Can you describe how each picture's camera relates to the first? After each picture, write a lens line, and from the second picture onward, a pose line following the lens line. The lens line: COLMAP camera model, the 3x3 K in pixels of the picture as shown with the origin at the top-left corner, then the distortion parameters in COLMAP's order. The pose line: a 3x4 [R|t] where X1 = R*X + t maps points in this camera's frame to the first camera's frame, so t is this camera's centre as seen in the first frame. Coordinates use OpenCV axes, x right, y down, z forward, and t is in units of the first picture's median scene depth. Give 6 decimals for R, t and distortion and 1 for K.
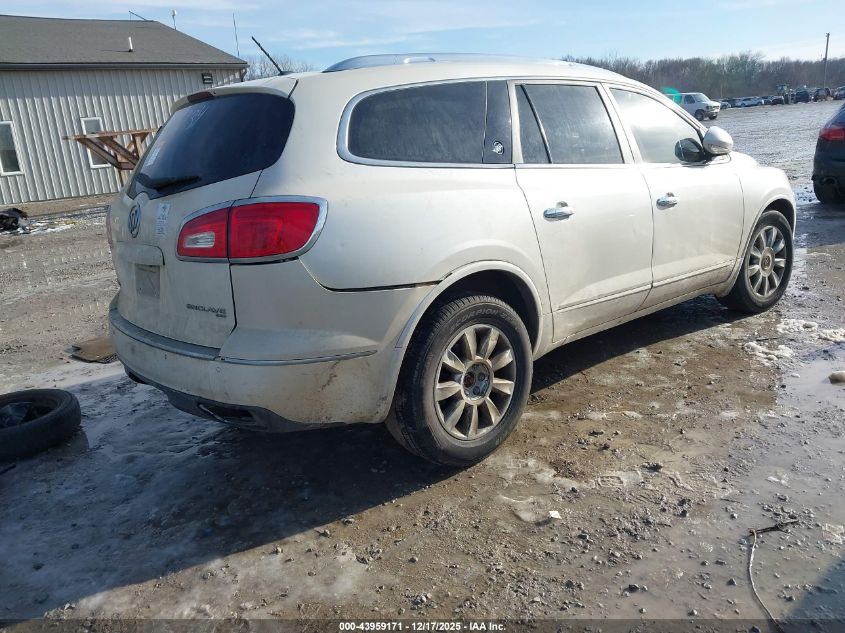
lens RADIAL K [[668.6, 0, 422.5], [0, 668.6, 316.5], [0, 0, 1]] dist [0.060524, -0.084302]
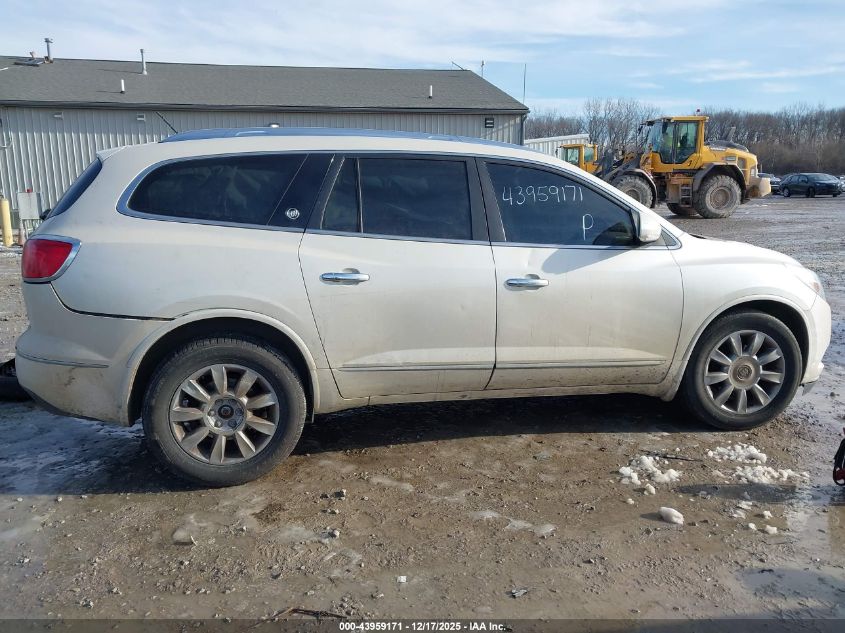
lens RADIAL K [[678.4, 0, 423.8], [0, 678.4, 304.9], [0, 0, 1]] dist [0.125889, -0.260236]
pose [[0.881067, 0.145262, -0.450134, 0.826575], [-0.177977, 0.983547, -0.030962, -0.102281], [0.438231, 0.107393, 0.892424, 0.091888]]
